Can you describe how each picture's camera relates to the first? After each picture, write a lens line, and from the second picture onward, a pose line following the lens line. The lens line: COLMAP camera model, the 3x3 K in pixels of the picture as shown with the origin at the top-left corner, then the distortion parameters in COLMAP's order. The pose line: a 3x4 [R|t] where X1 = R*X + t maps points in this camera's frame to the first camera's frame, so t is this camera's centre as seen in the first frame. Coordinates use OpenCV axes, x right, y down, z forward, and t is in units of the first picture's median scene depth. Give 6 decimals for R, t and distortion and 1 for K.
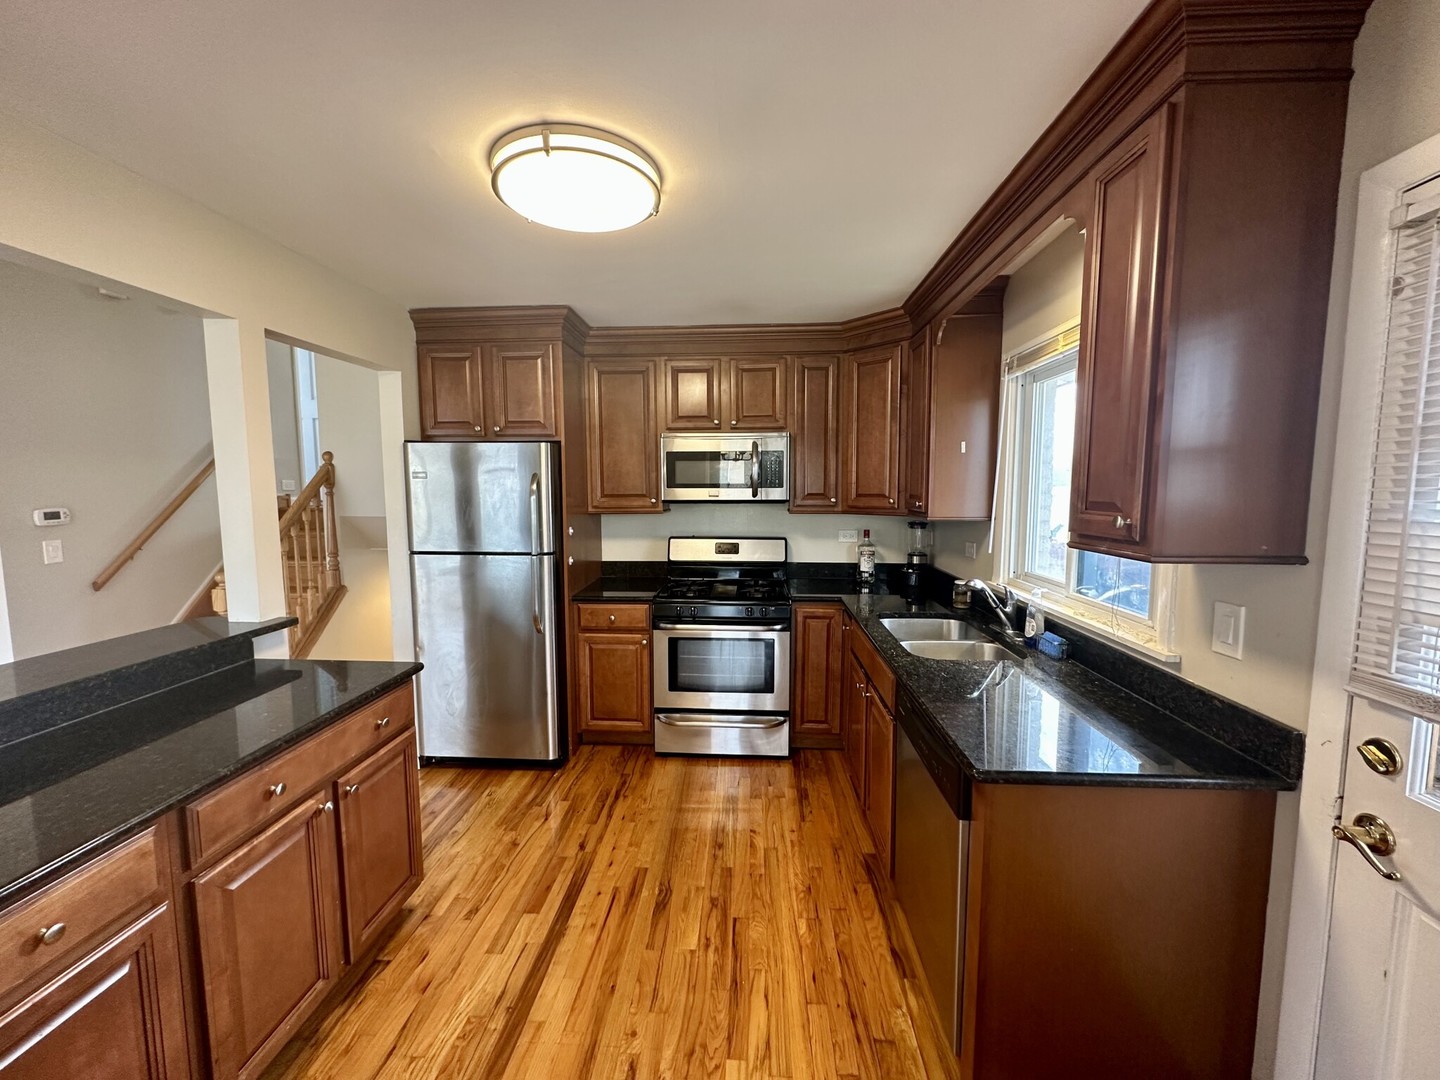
lens RADIAL K [[574.6, 0, 721.8], [0, 574.6, 539.6], [0, 0, 1]] dist [-0.002657, 0.000177]
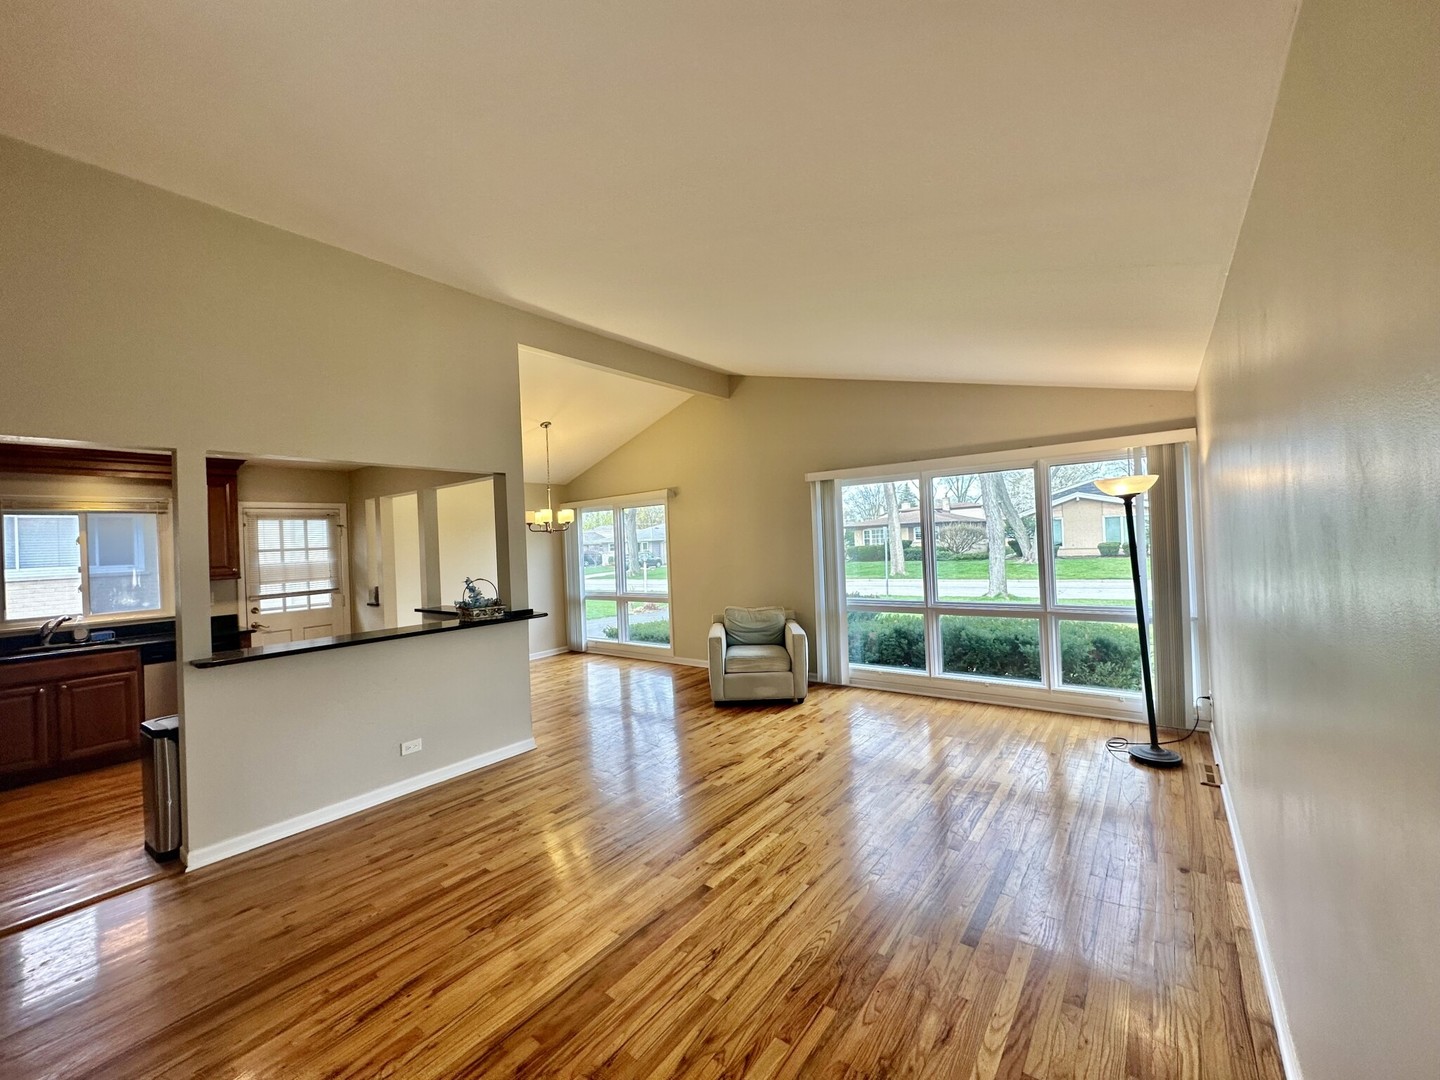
lens RADIAL K [[574.6, 0, 724.1], [0, 574.6, 536.7], [0, 0, 1]] dist [-0.002657, 0.000177]
pose [[-0.830188, 0.043426, 0.555789, -3.848636], [0.098928, 0.992614, 0.070213, -0.175523], [-0.548636, 0.113273, -0.828353, 2.057669]]
